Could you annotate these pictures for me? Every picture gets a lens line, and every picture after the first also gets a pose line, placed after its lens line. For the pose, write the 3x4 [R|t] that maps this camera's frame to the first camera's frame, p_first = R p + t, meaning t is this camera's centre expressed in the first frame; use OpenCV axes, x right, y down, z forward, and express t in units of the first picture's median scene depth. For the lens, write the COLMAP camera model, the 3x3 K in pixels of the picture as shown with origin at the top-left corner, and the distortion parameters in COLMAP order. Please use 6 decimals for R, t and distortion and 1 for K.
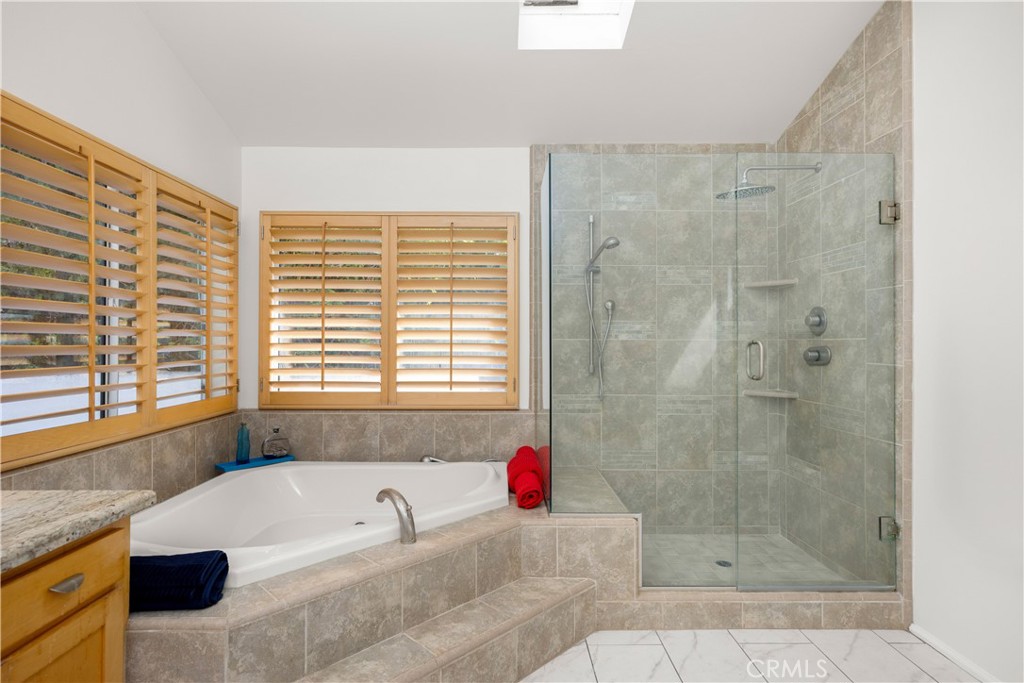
lens RADIAL K [[539.9, 0, 512.0], [0, 539.9, 341.5], [0, 0, 1]] dist [-0.000592, -0.000286]
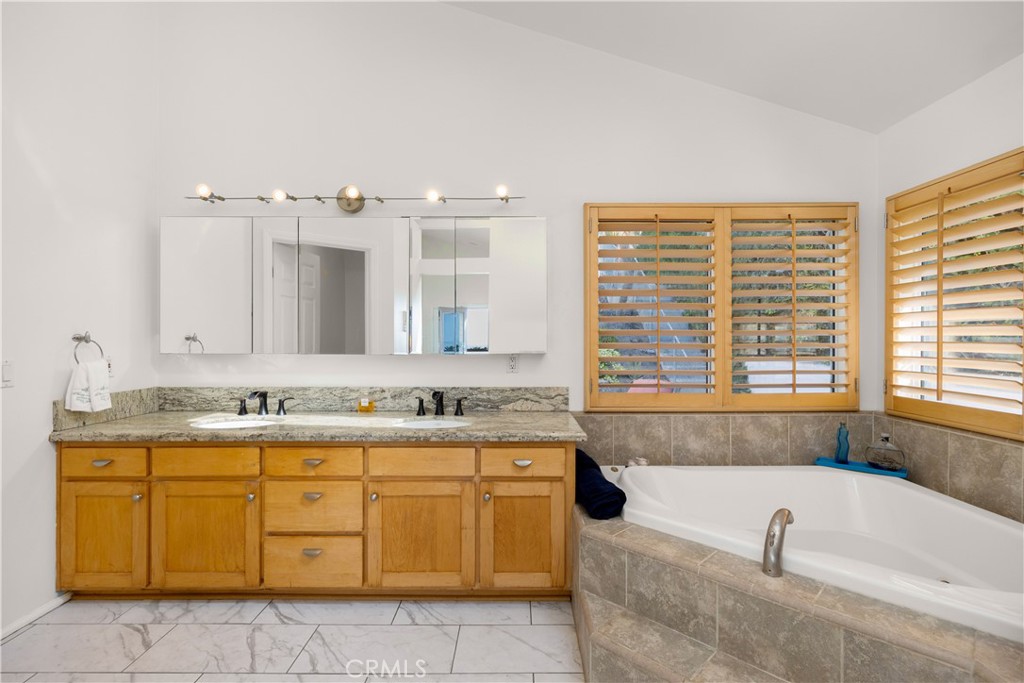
lens RADIAL K [[490.8, 0, 512.0], [0, 490.8, 341.5], [0, 0, 1]] dist [-0.001122, -0.000172]
pose [[-0.017425, 0.007134, -0.999823, 0.469189], [0.001661, 0.999973, 0.007106, -0.005577], [0.999847, -0.001537, -0.017436, 0.467723]]
